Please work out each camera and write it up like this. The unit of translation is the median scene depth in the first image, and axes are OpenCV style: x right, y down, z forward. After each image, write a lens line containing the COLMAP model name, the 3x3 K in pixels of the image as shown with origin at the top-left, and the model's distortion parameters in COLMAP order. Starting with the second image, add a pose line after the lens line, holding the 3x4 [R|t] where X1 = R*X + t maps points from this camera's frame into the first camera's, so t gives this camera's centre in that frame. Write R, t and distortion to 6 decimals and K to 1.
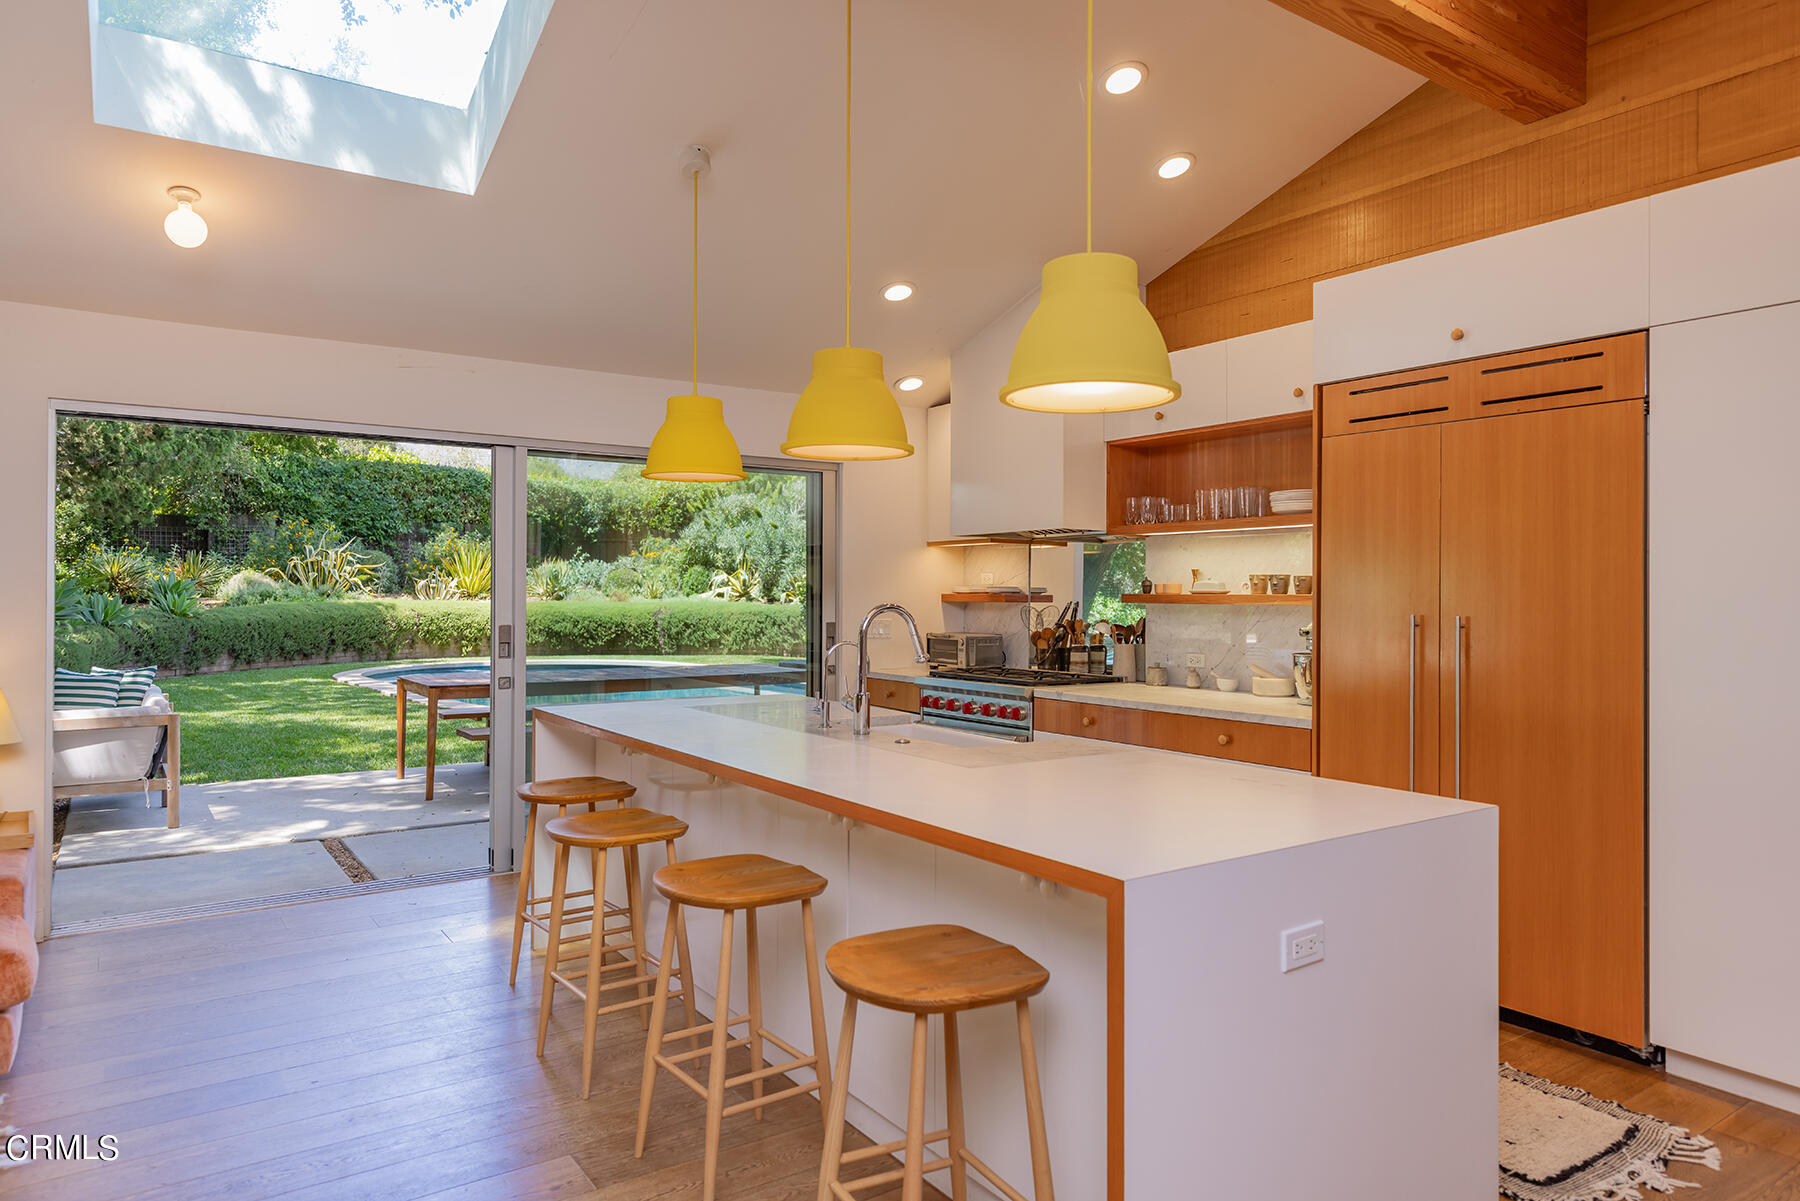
lens RADIAL K [[1124.5, 0, 900.0], [0, 1124.5, 600.5], [0, 0, 1]] dist [0.048401, -0.000021]
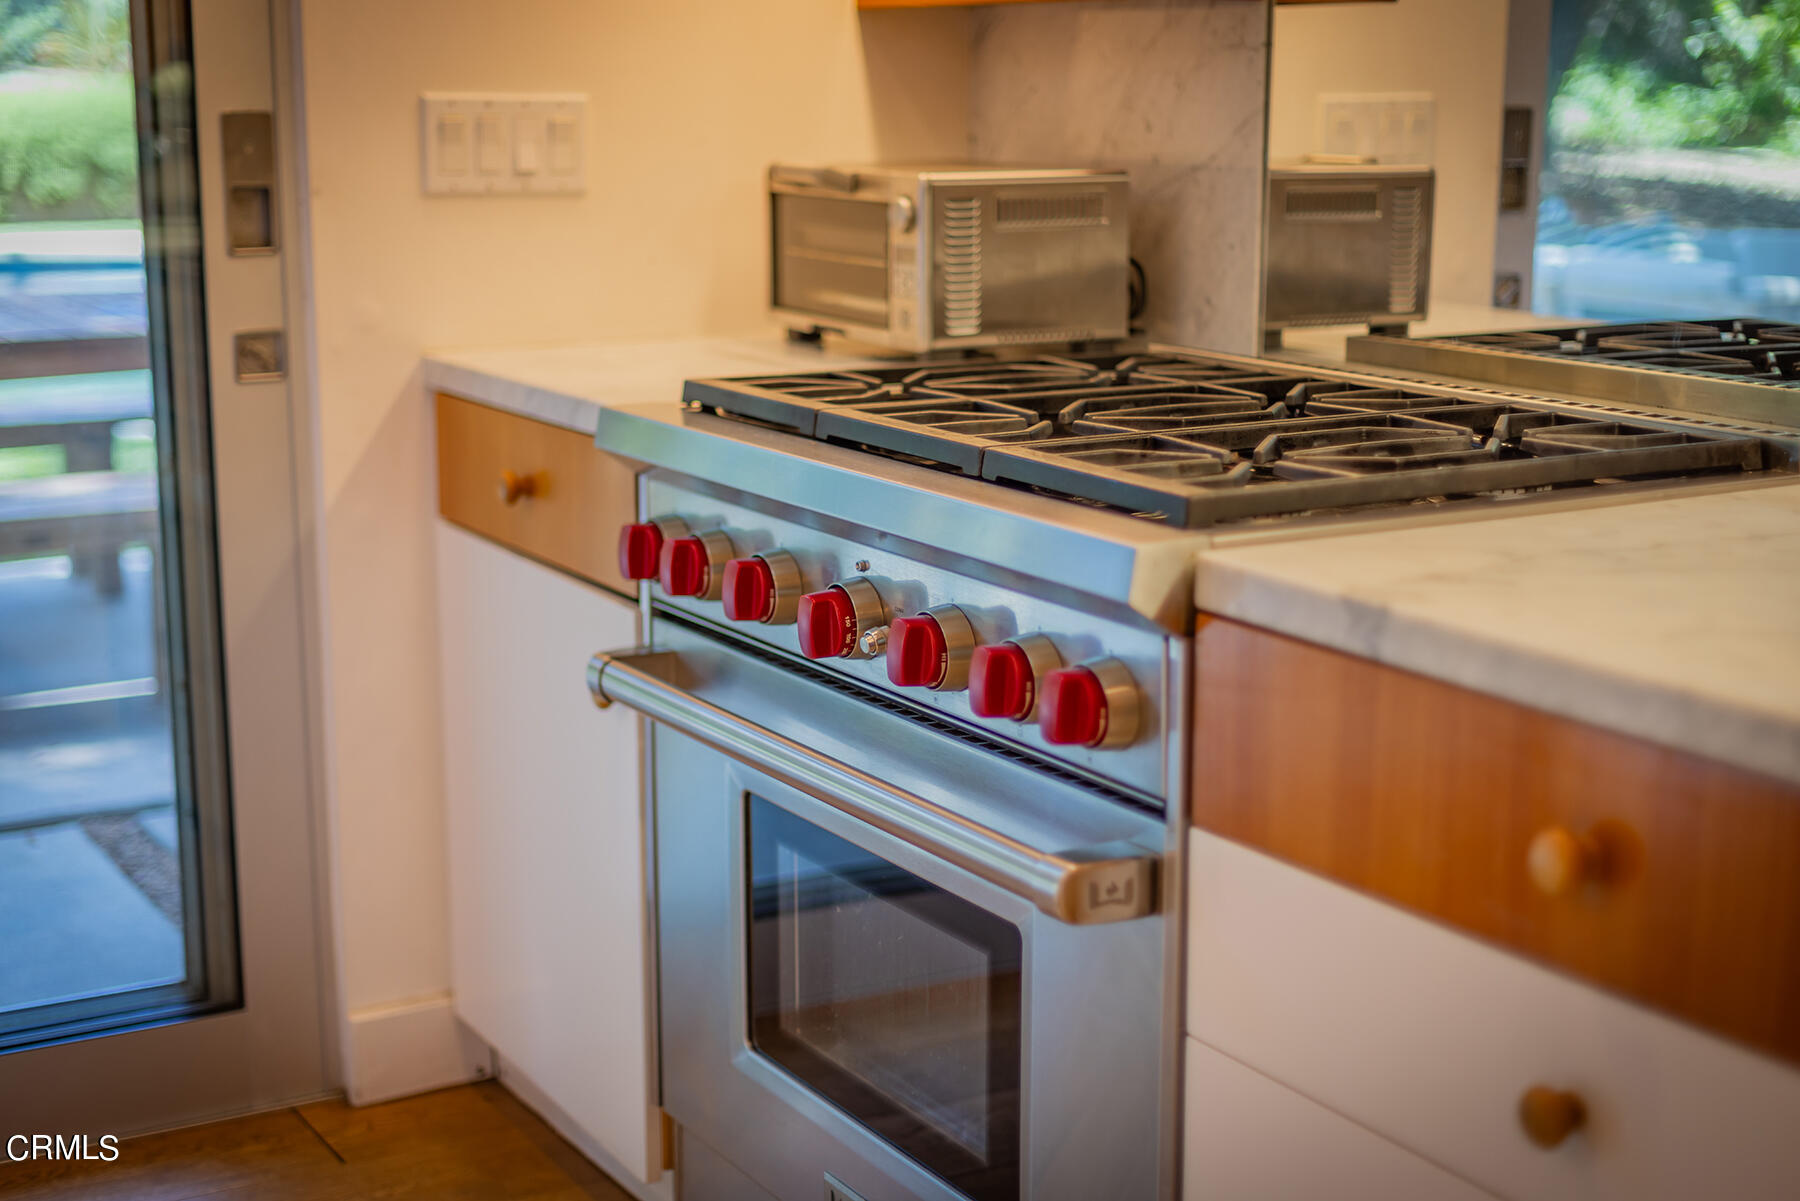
lens RADIAL K [[2586.7, 0, 900.0], [0, 2586.7, 600.5], [0, 0, 1]] dist [0.003181, 0.003412]
pose [[0.997007, 0.011242, -0.076488, 0.105067], [0.003512, 0.981765, 0.190064, 0.021900], [0.077230, -0.189764, 0.978788, 0.664928]]
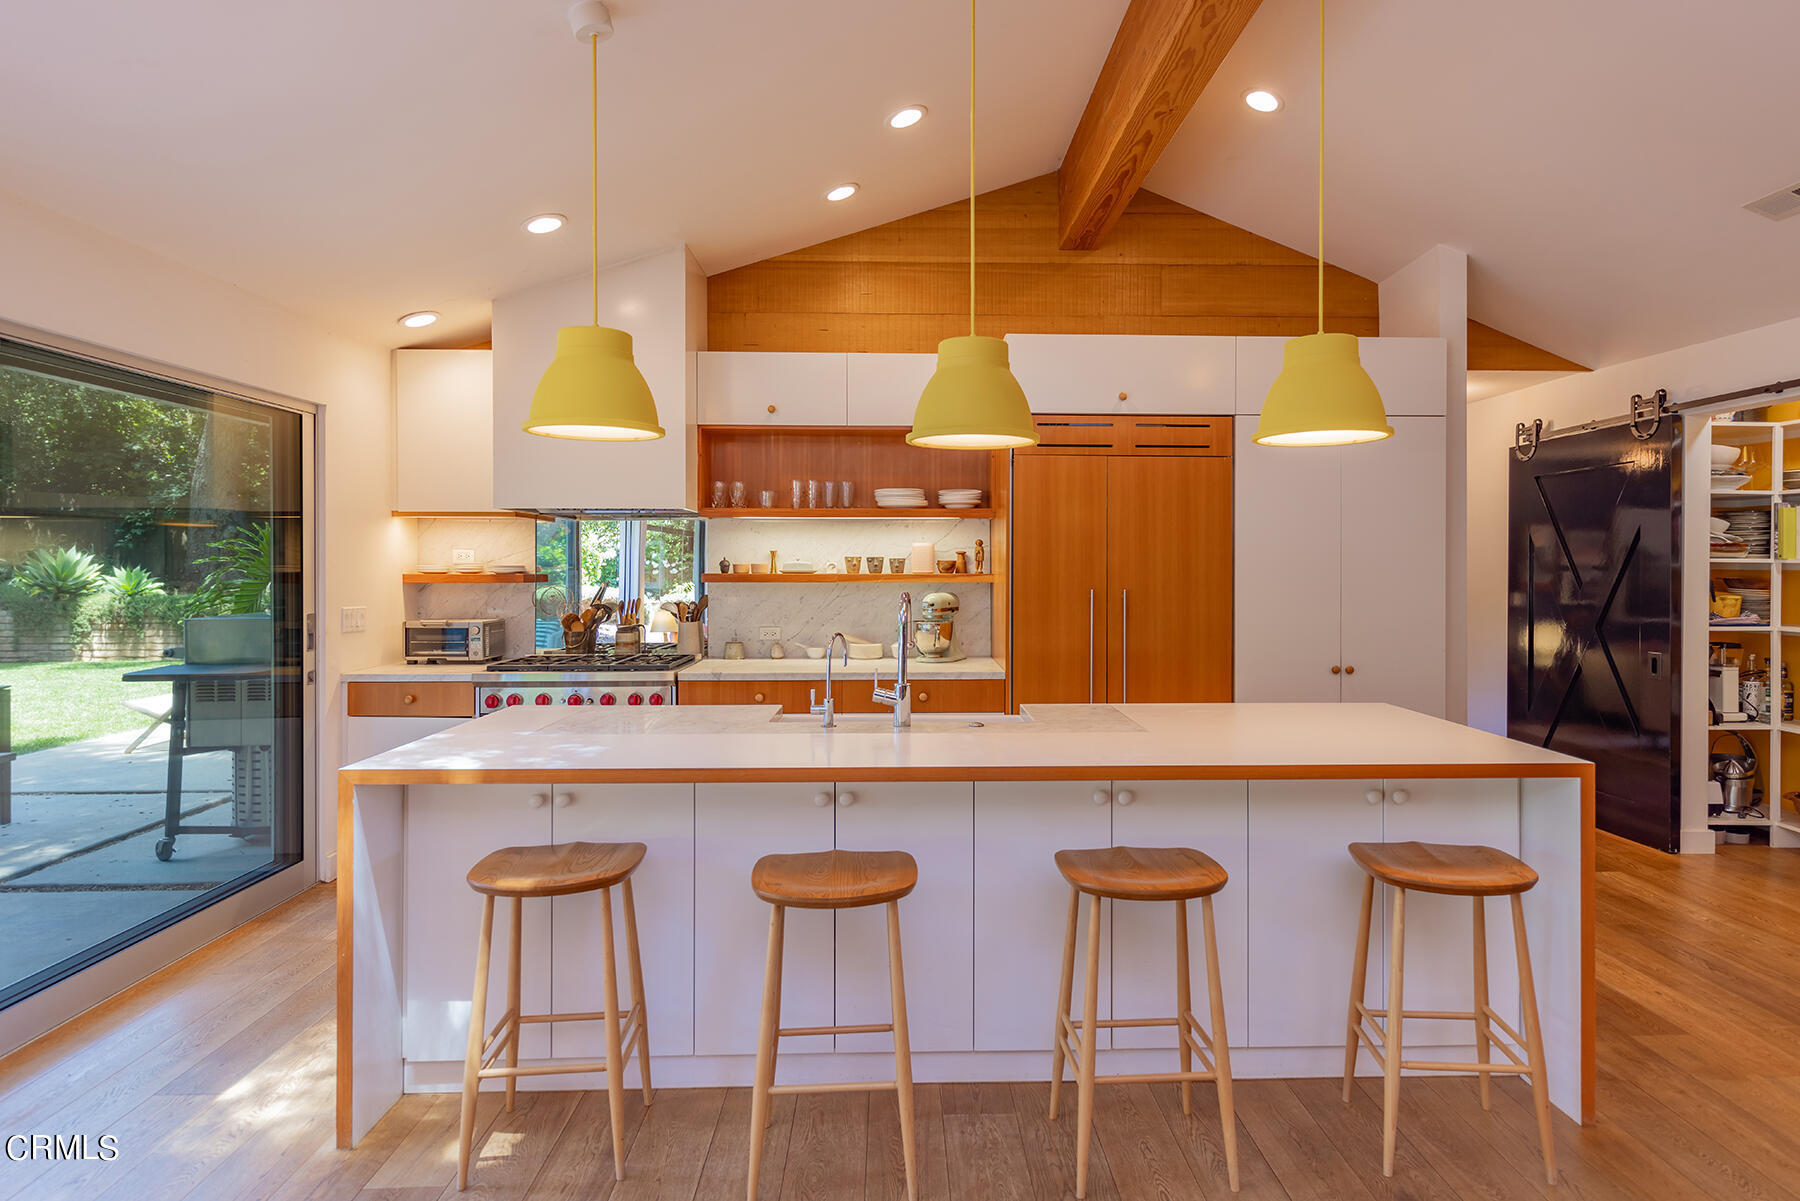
lens RADIAL K [[1020.2, 0, 906.3], [0, 1020.2, 587.7], [0, 0, 1]] dist [0.024299, 0.000170]
pose [[0.552695, -0.028931, 0.832881, -0.498014], [0.006547, 0.999517, 0.030375, -0.020811], [-0.833358, -0.011335, 0.552618, 0.337130]]
